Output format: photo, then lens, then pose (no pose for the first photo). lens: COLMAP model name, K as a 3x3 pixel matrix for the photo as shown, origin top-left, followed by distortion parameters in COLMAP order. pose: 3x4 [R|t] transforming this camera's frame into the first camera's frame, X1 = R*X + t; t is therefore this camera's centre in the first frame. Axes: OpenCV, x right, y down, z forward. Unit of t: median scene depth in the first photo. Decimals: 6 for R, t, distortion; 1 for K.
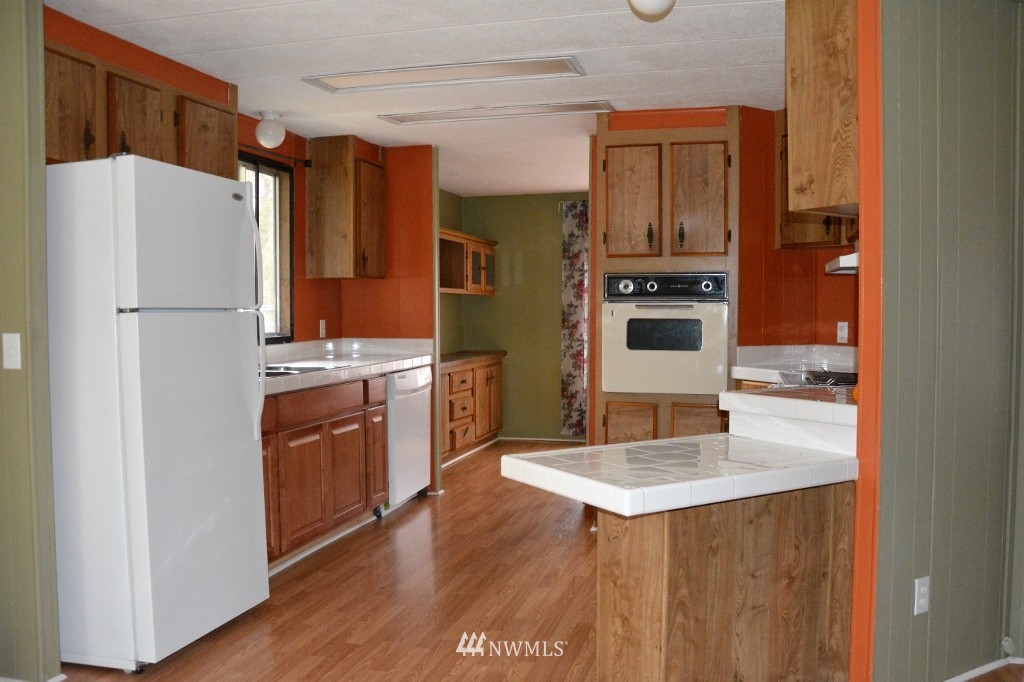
lens RADIAL K [[878.5, 0, 512.0], [0, 878.5, 341.0], [0, 0, 1]] dist [-0.165408, 0.161303]
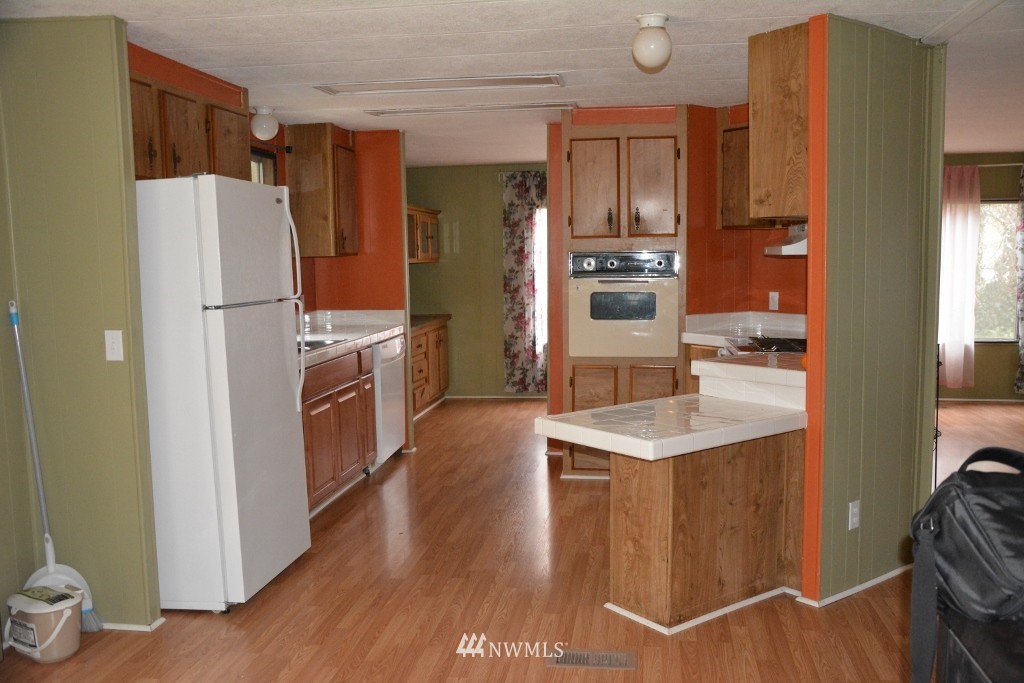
lens RADIAL K [[916.0, 0, 514.1], [0, 916.0, 339.5], [0, 0, 1]] dist [-0.130365, 0.233841]
pose [[0.992038, -0.024515, 0.123529, -0.120012], [0.017675, 0.998265, 0.056170, -0.033932], [-0.124692, -0.053539, 0.990750, -0.178195]]
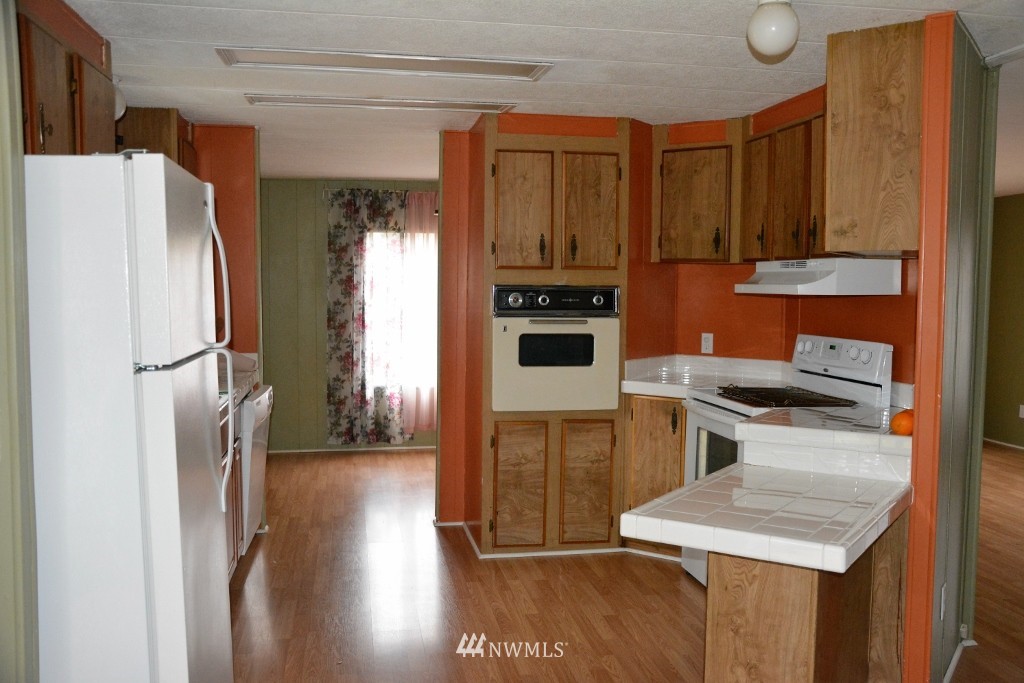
lens RADIAL K [[916.0, 0, 514.1], [0, 916.0, 339.5], [0, 0, 1]] dist [-0.130365, 0.233841]
pose [[0.899028, -0.019541, 0.437455, -0.318453], [0.007746, 0.999557, 0.028730, -0.049516], [-0.437822, -0.022441, 0.898781, 0.110723]]
